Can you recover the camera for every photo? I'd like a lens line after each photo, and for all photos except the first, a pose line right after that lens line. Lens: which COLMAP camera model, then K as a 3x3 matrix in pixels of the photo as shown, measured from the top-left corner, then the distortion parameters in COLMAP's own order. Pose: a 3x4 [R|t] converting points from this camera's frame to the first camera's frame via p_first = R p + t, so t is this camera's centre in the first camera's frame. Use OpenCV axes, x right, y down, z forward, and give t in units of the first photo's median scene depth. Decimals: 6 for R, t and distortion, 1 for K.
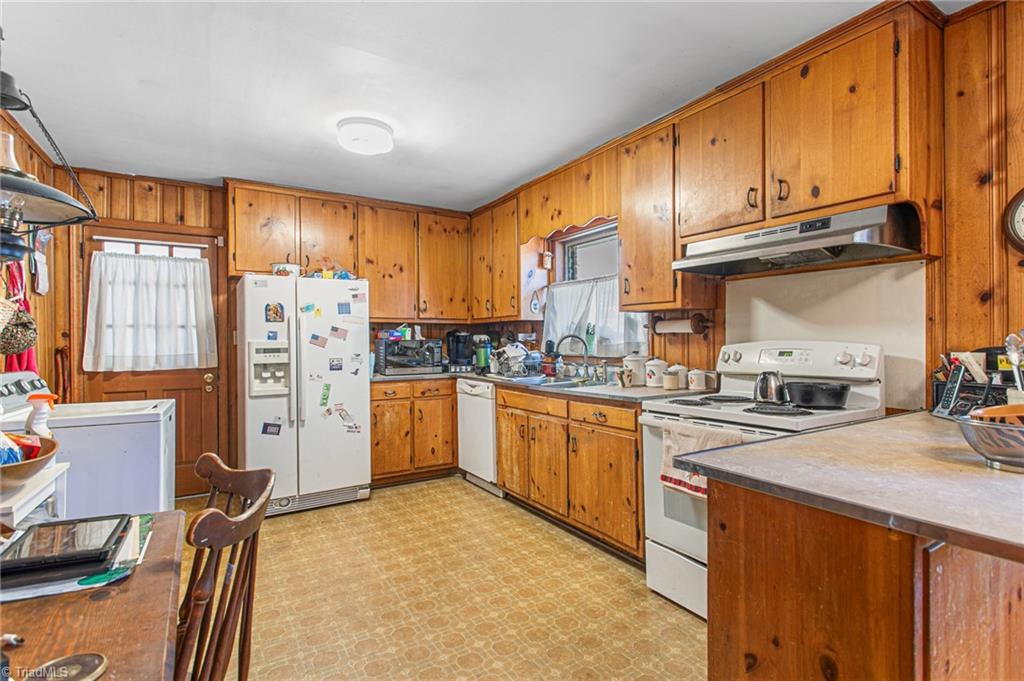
lens RADIAL K [[498.3, 0, 520.7], [0, 498.3, 338.3], [0, 0, 1]] dist [-0.003416, 0.000313]
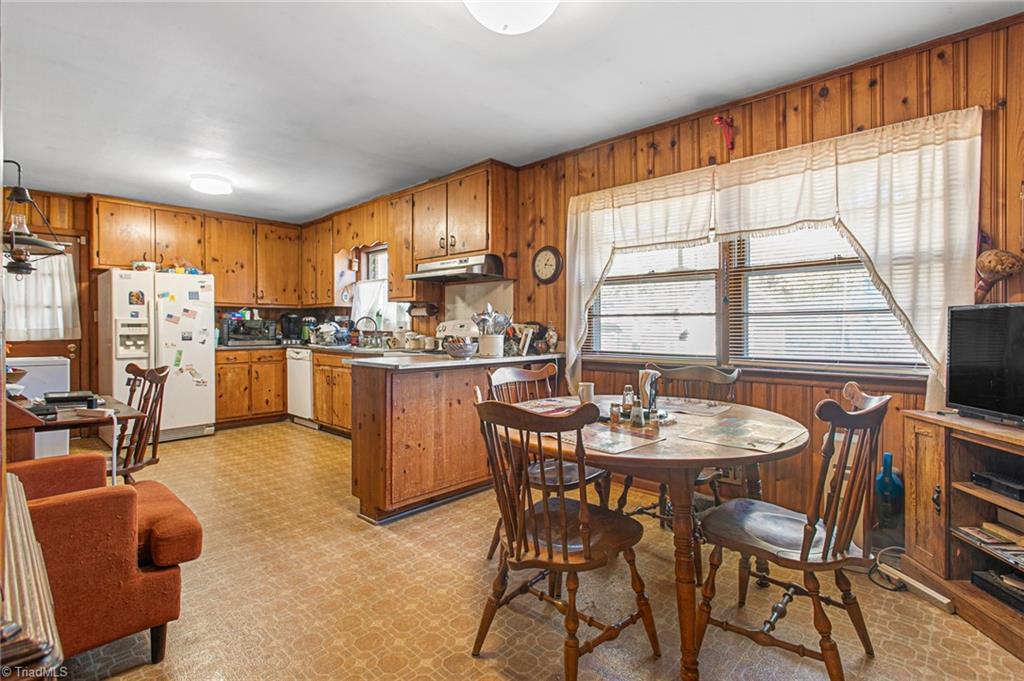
lens RADIAL K [[498.3, 0, 525.6], [0, 498.3, 329.5], [0, 0, 1]] dist [-0.003416, 0.000313]
pose [[0.966606, 0.004849, 0.256222, 0.184690], [-0.006606, 0.999960, 0.005997, 0.019520], [-0.256182, -0.007489, 0.966599, -0.578308]]
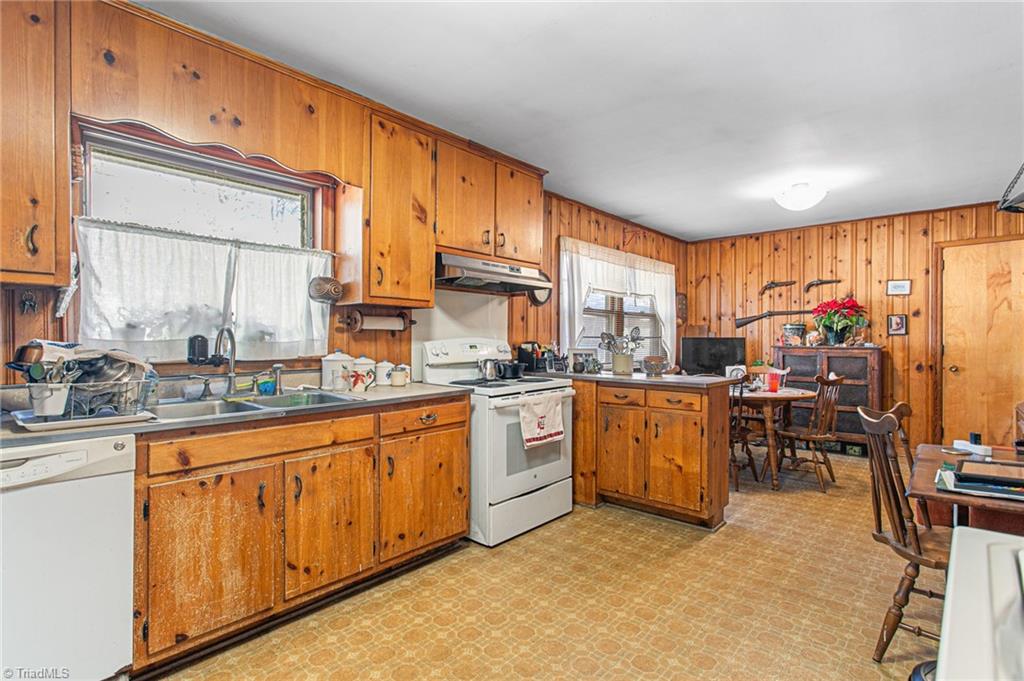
lens RADIAL K [[498.3, 0, 512.3], [0, 498.3, 342.0], [0, 0, 1]] dist [-0.003416, 0.000313]
pose [[-0.278388, 0.002873, 0.960464, -0.589886], [-0.000976, 0.999994, -0.003274, 0.013676], [-0.960468, -0.001849, -0.278384, 0.851074]]
